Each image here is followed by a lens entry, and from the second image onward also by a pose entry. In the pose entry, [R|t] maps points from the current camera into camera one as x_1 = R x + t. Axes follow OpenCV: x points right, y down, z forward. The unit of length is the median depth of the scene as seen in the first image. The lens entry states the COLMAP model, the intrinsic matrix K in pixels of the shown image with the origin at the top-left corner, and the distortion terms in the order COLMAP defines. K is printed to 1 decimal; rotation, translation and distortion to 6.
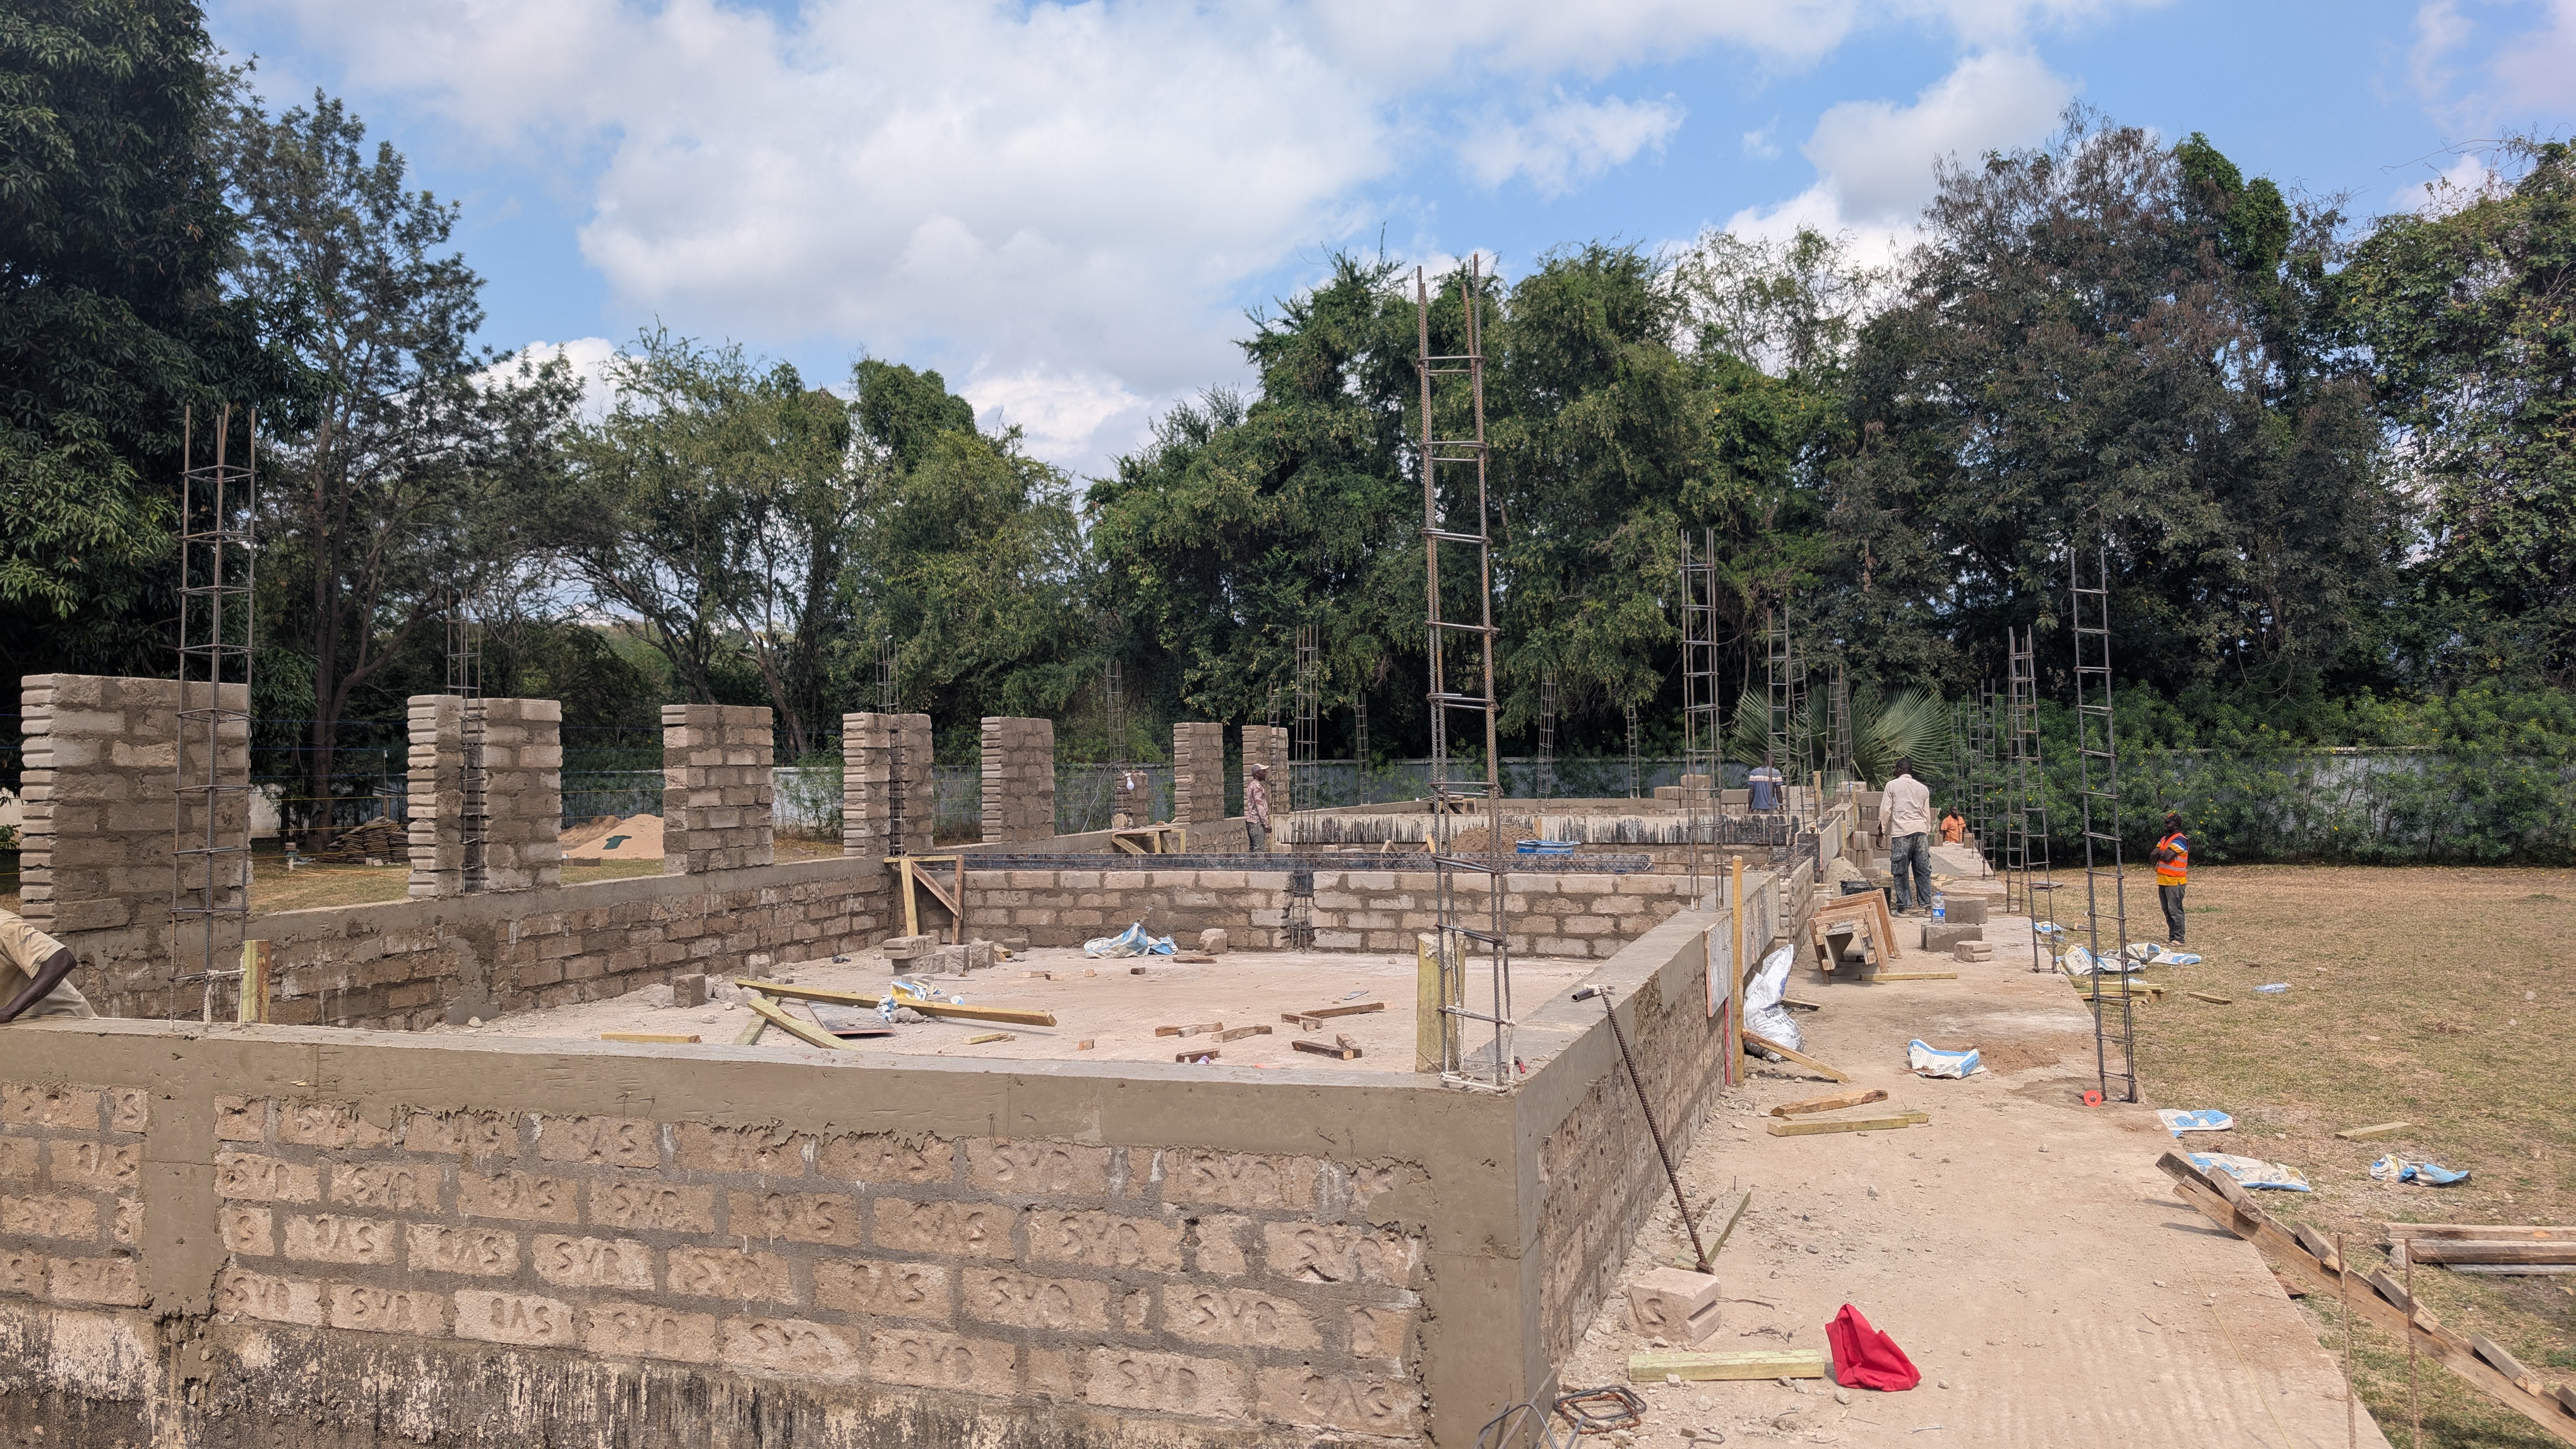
lens RADIAL K [[1853.3, 0, 1278.1], [0, 1853.3, 708.1], [0, 0, 1]] dist [0.020804, -0.014586]
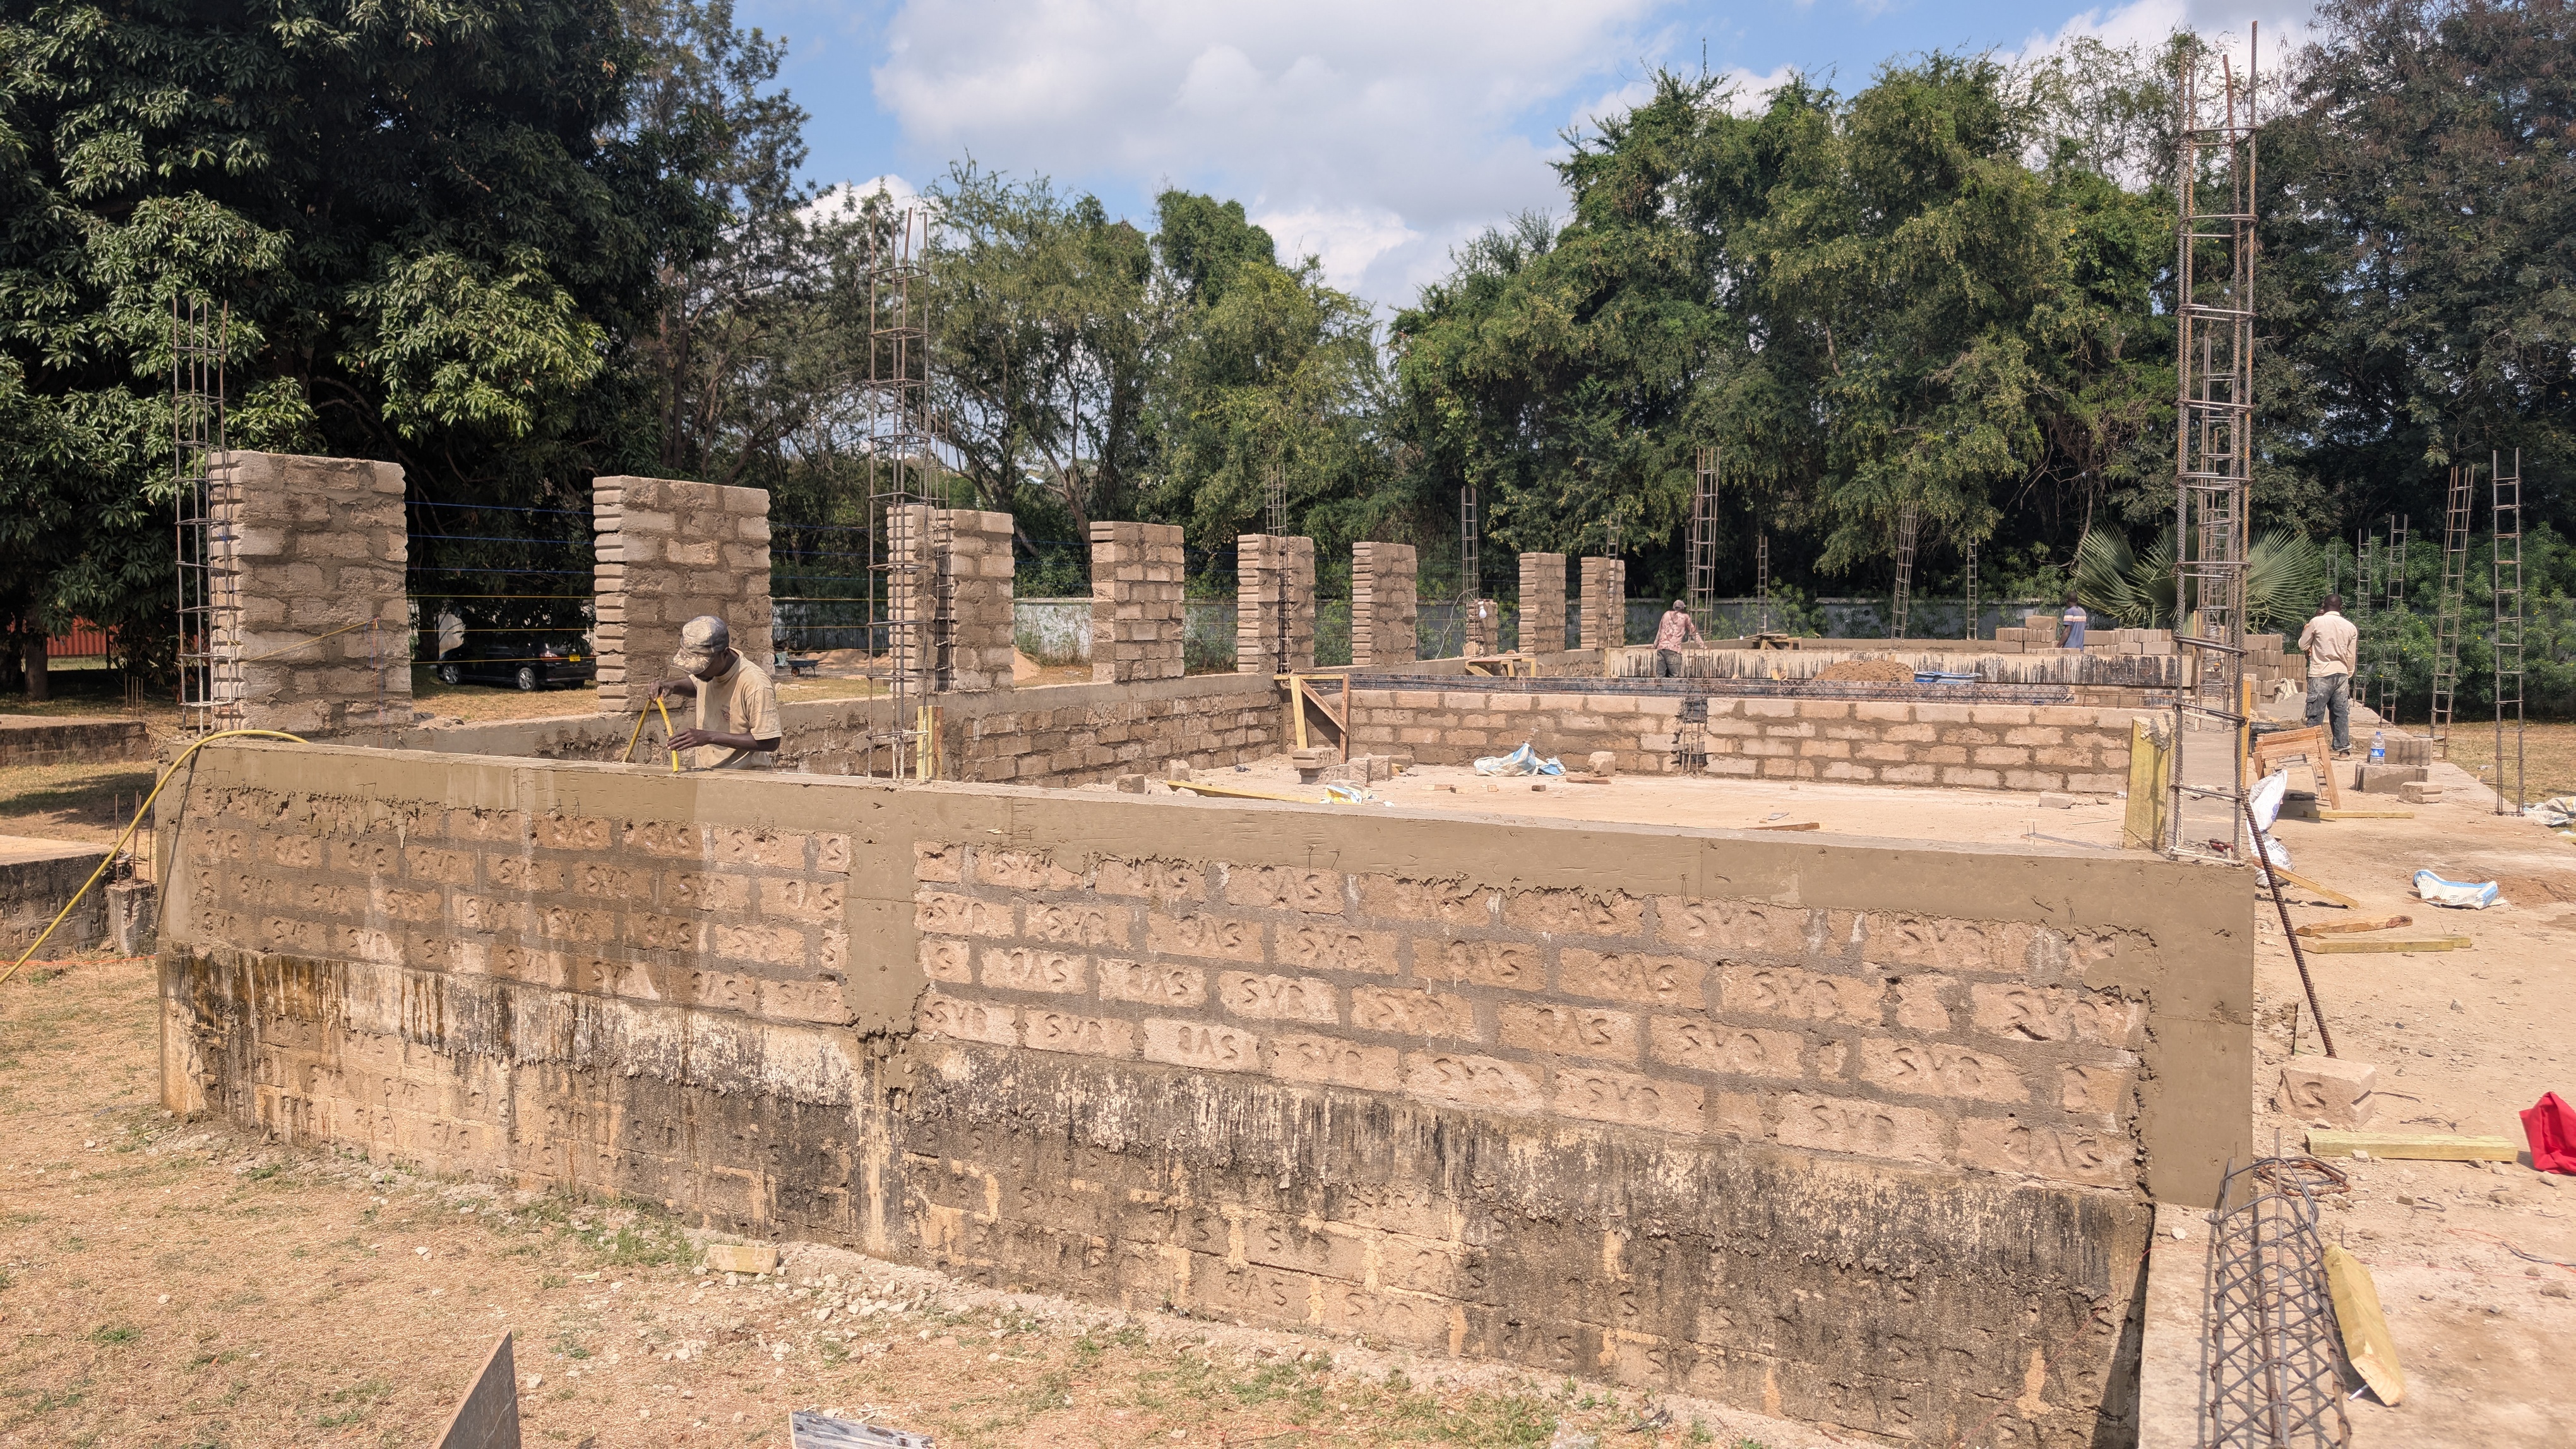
lens RADIAL K [[1855.6, 0, 1282.5], [0, 1855.6, 713.7], [0, 0, 1]] dist [0.019287, -0.014384]
pose [[0.990763, 0.024332, -0.133404, -0.094165], [-0.012429, 0.995924, 0.089336, 0.013869], [0.135034, -0.086852, 0.987027, -0.026887]]
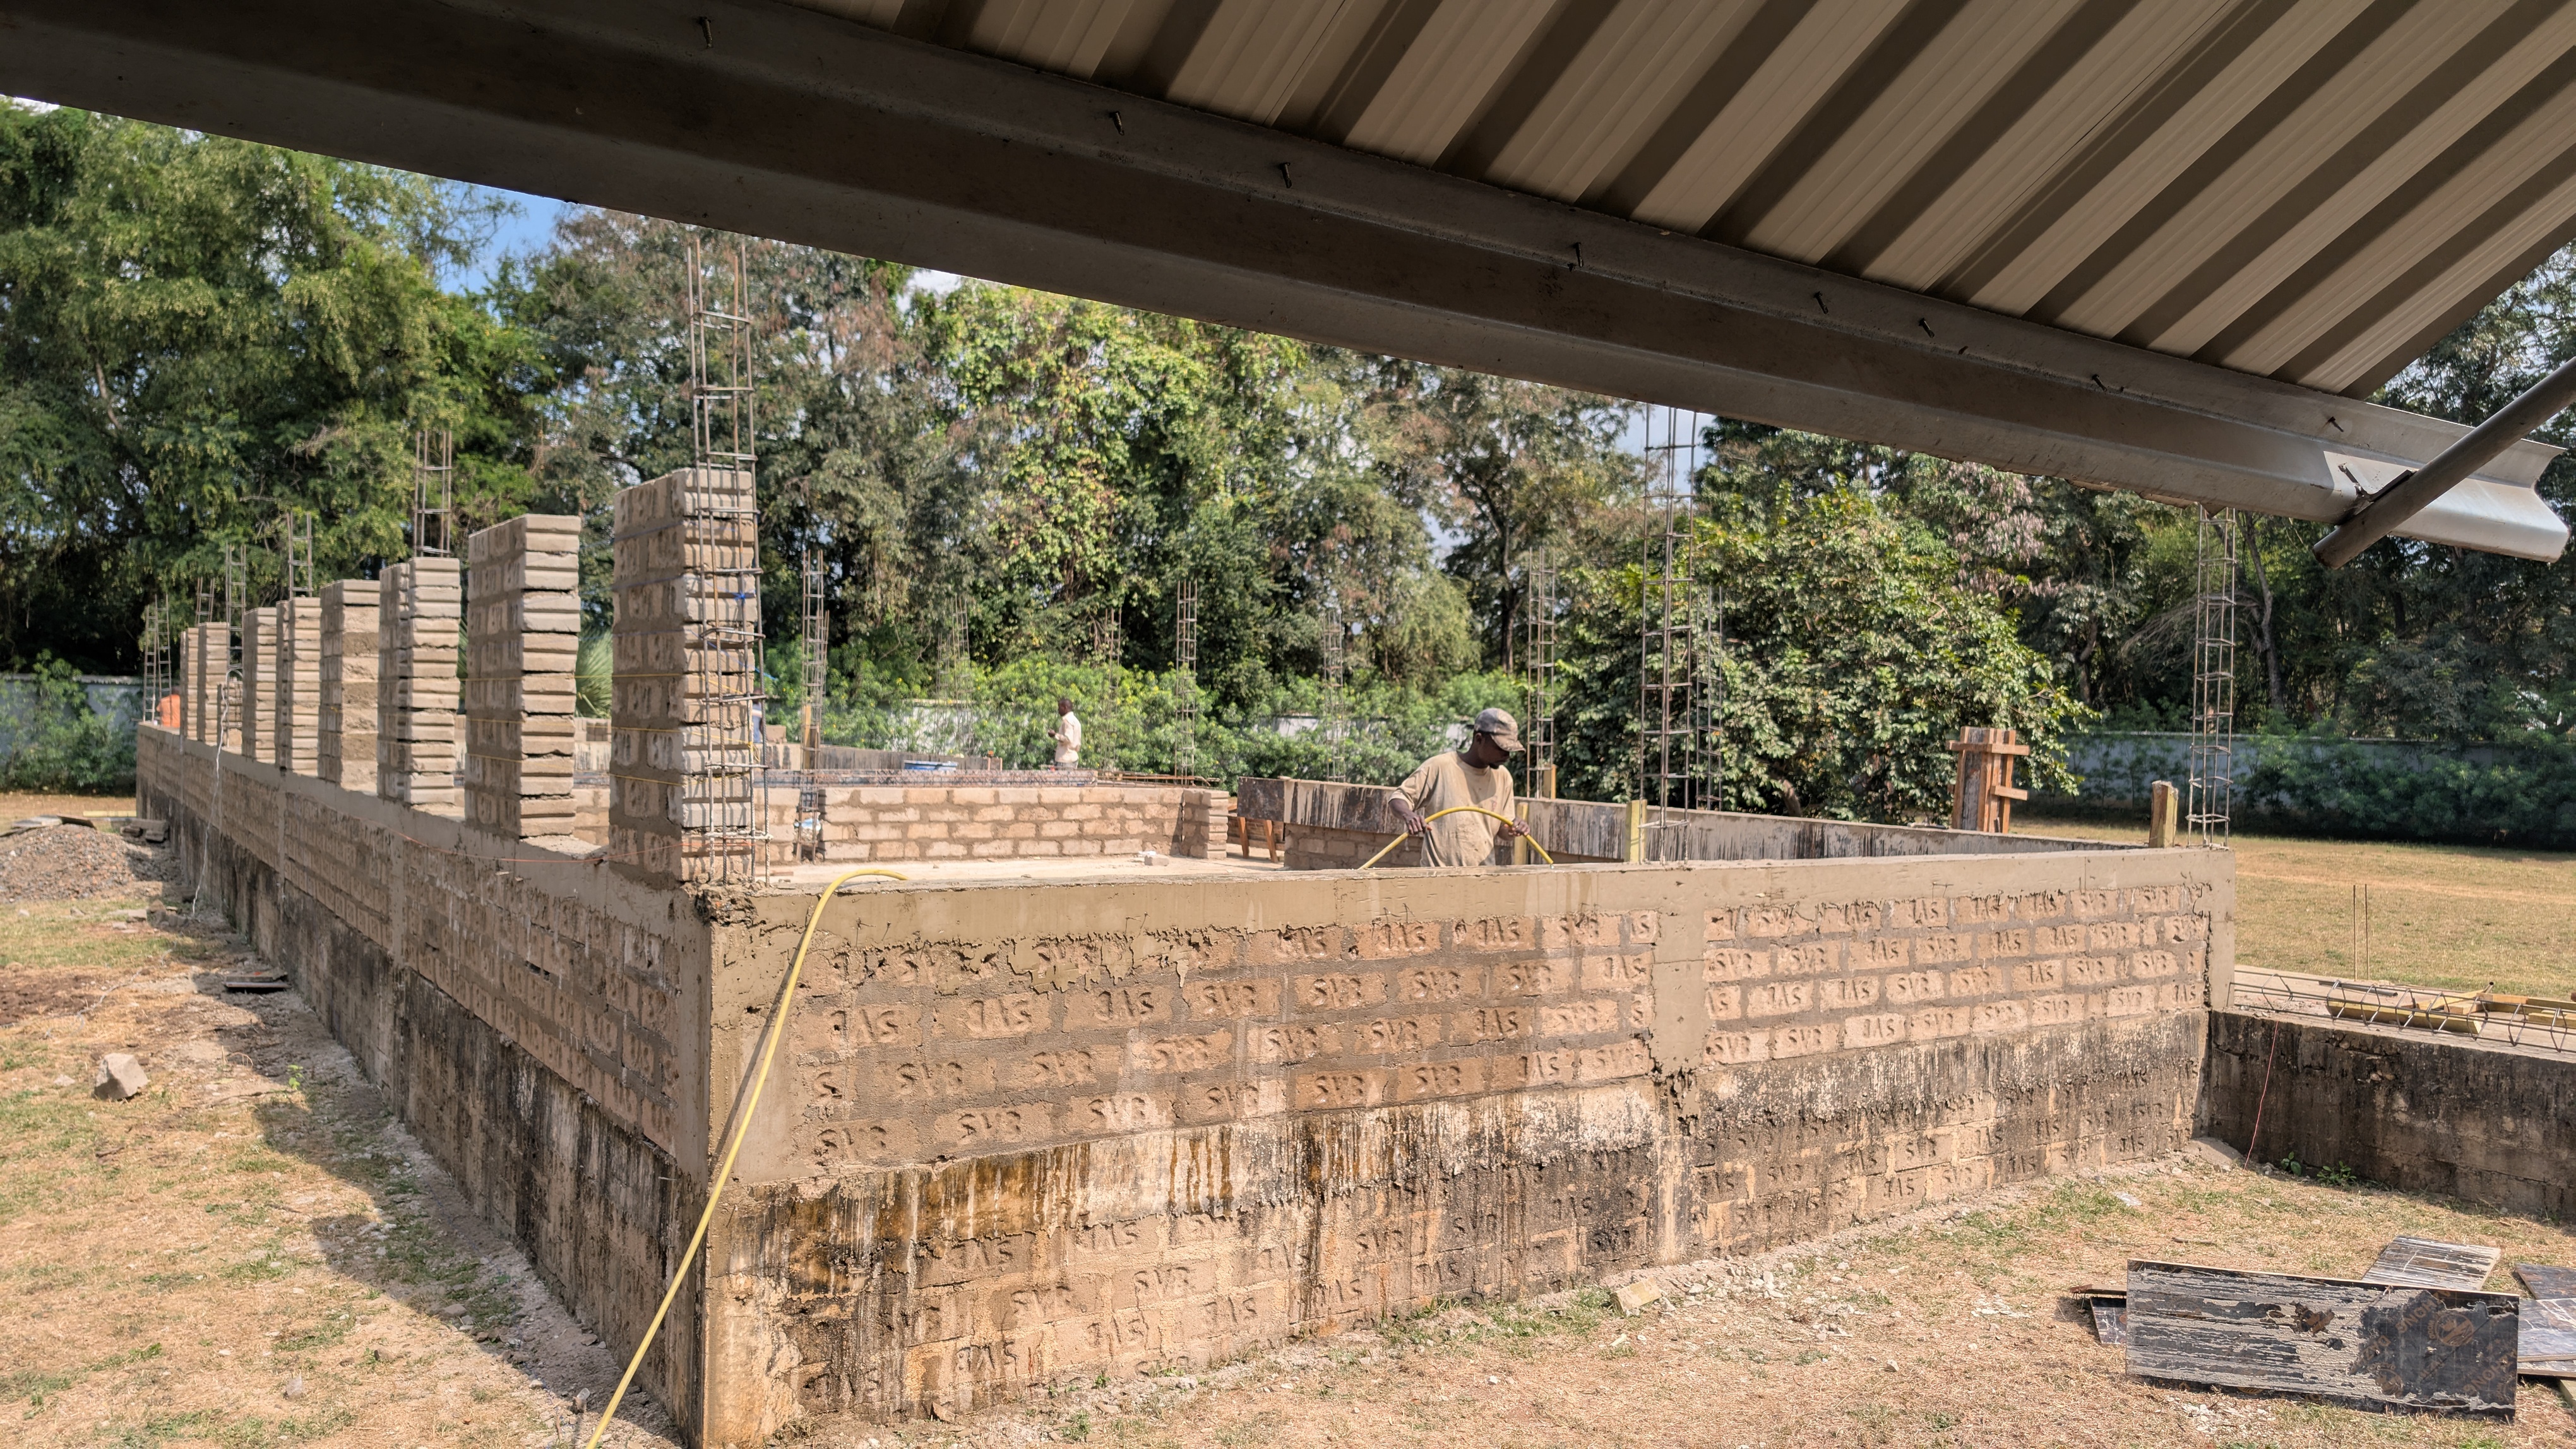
lens RADIAL K [[1842.3, 0, 1288.8], [0, 1842.3, 757.9], [0, 0, 1]] dist [0.035658, -0.058781]
pose [[0.598588, 0.014083, 0.800933, -0.842801], [-0.059189, 0.997890, 0.026690, 0.036129], [-0.798867, -0.063383, 0.598158, 0.202196]]
